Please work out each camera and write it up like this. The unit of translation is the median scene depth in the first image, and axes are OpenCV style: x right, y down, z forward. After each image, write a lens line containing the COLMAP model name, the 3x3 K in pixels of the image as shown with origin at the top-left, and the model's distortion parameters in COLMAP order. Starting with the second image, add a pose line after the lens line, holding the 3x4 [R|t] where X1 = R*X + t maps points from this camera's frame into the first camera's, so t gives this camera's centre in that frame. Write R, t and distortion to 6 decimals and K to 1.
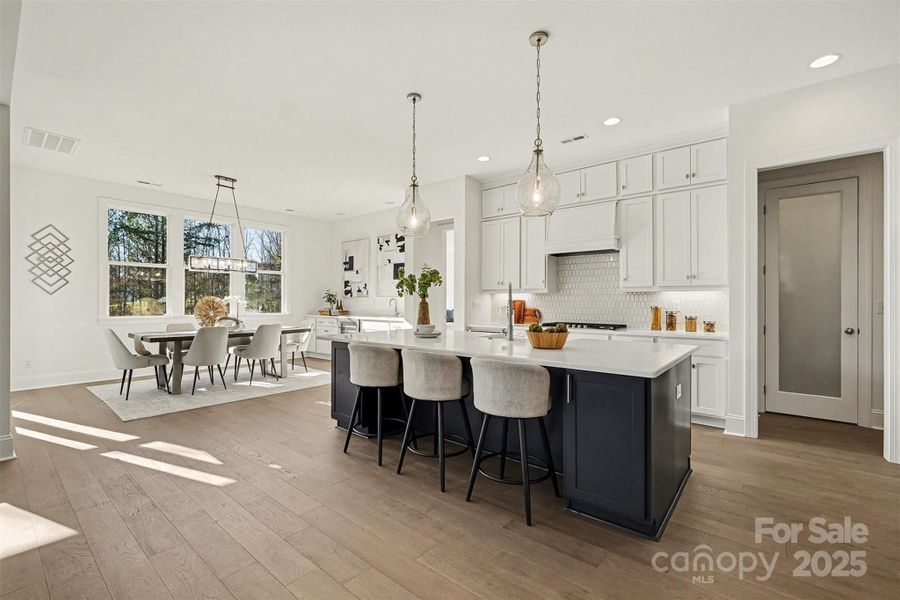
lens RADIAL K [[390.9, 0, 440.0], [0, 390.9, 300.5], [0, 0, 1]] dist [-0.001003, -0.000226]
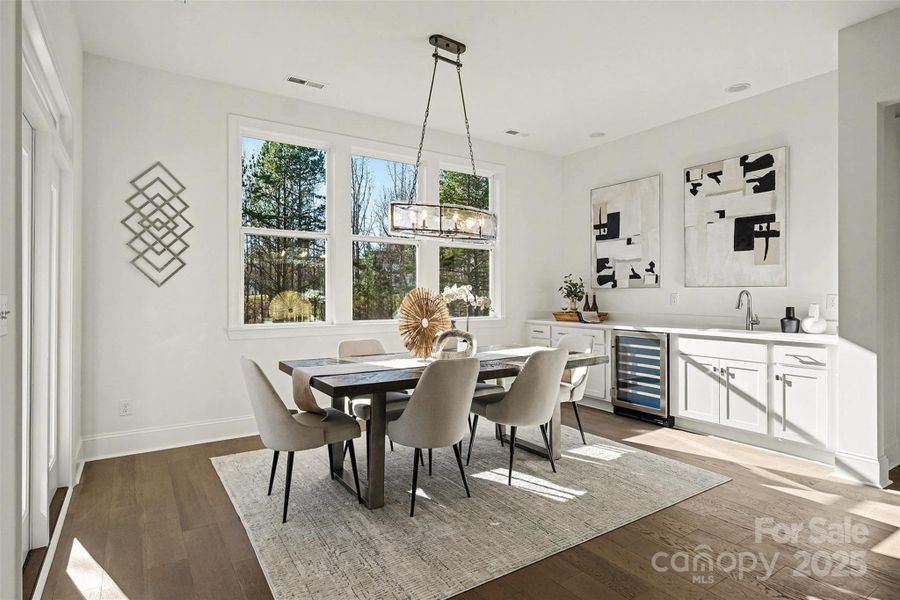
lens RADIAL K [[476.7, 0, 440.2], [0, 476.7, 291.7], [0, 0, 1]] dist [0.001300, -0.000424]
pose [[0.957622, -0.003408, -0.288006, -0.382714], [0.002720, 0.999992, -0.002790, -0.004037], [0.288014, 0.001888, 0.957624, 0.427621]]
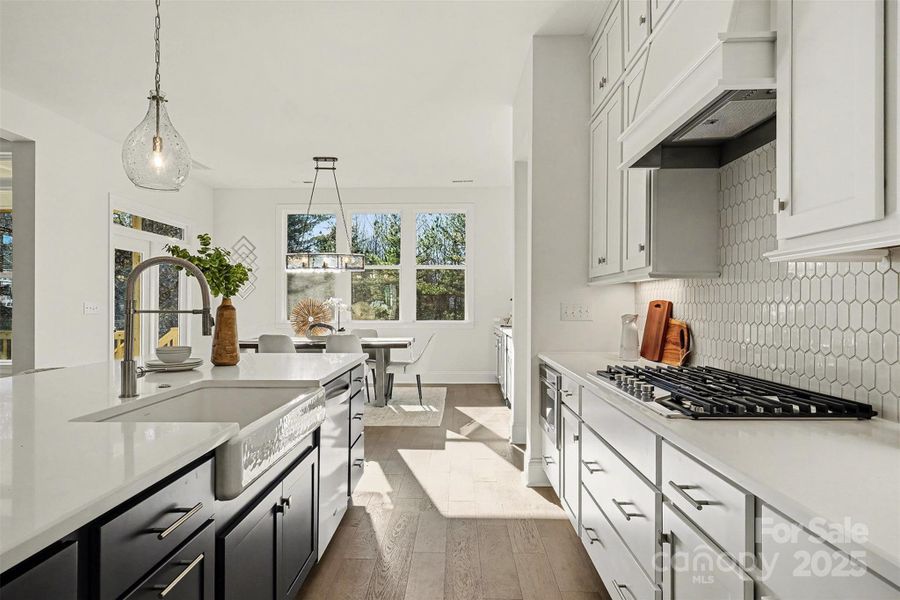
lens RADIAL K [[496.0, 0, 451.8], [0, 496.0, 312.7], [0, 0, 1]] dist [0.000224, -0.000151]
pose [[0.639487, 0.010761, -0.768727, 0.443535], [0.001544, 0.999882, 0.015281, 0.002398], [0.768800, -0.010959, 0.639395, 0.516617]]
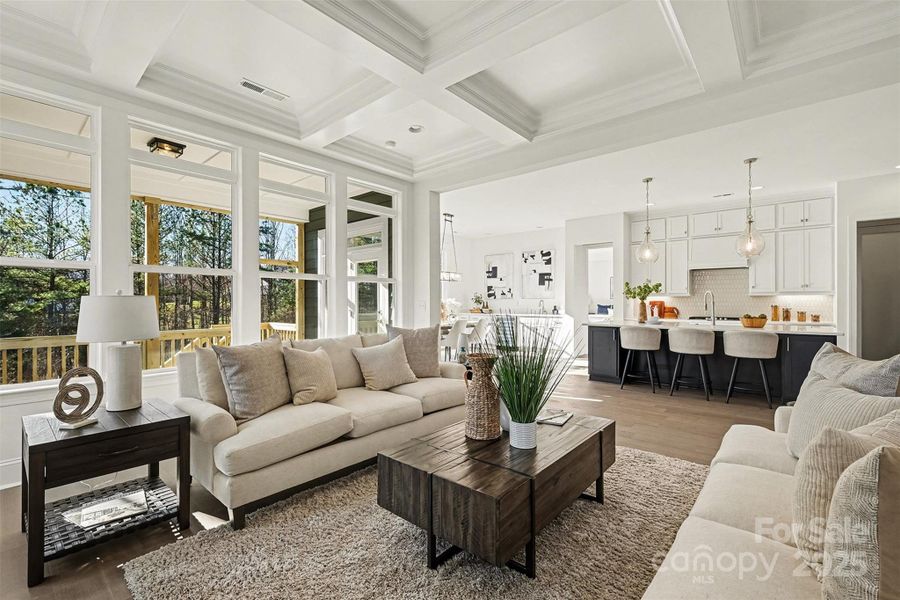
lens RADIAL K [[394.9, 0, 442.4], [0, 394.9, 301.7], [0, 0, 1]] dist [0.002503, 0.000500]
pose [[0.999897, -0.003399, -0.013917, -0.543657], [0.003429, 0.999992, 0.002154, -0.004323], [0.013909, -0.002202, 0.999901, -0.413528]]
